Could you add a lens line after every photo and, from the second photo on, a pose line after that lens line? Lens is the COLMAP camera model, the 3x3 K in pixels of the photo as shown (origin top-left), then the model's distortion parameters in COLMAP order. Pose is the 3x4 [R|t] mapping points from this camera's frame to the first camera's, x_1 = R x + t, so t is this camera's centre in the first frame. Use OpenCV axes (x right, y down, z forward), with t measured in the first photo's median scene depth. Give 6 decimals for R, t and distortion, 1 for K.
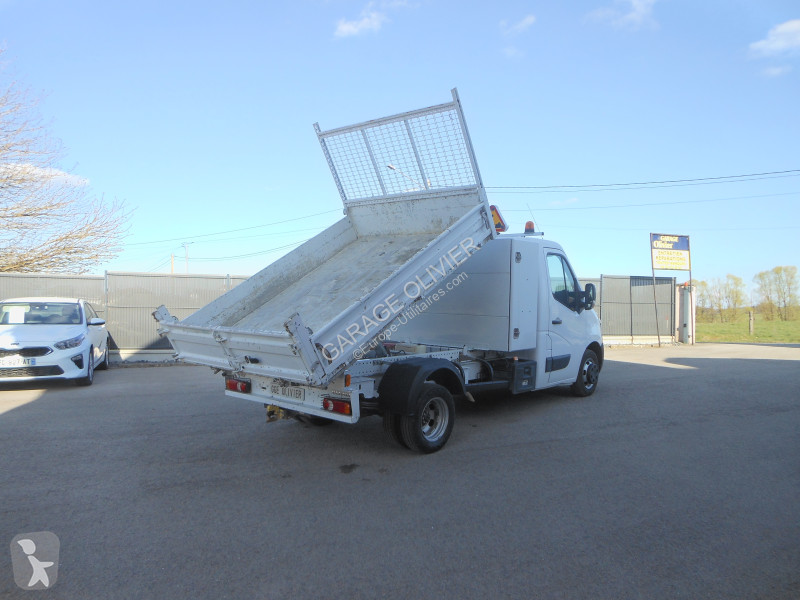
lens RADIAL K [[601.8, 0, 405.0], [0, 601.8, 296.6], [0, 0, 1]] dist [-0.002032, 0.012422]
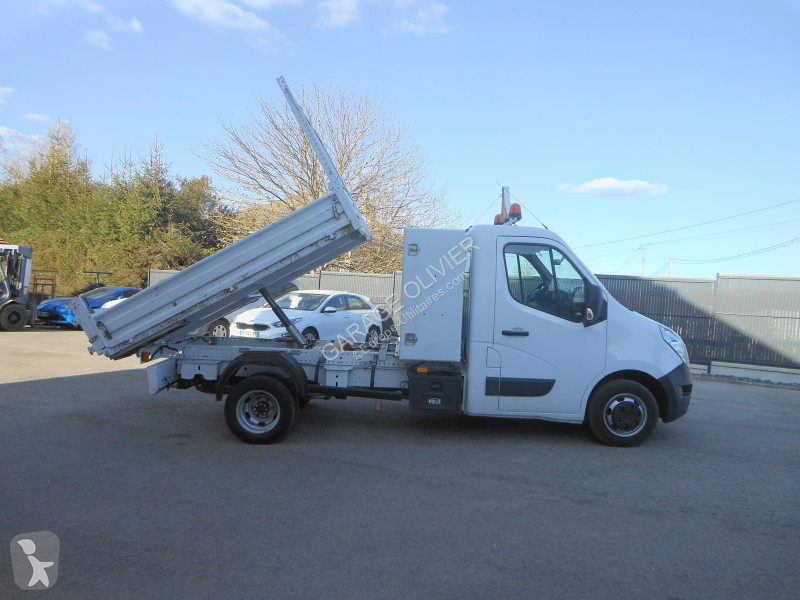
lens RADIAL K [[601.8, 0, 392.5], [0, 601.8, 294.4], [0, 0, 1]] dist [-0.002032, 0.012422]
pose [[0.639071, 0.026855, -0.768679, 0.810793], [-0.032798, 0.999433, 0.007649, -0.006587], [0.768449, 0.020323, 0.639589, 0.439807]]
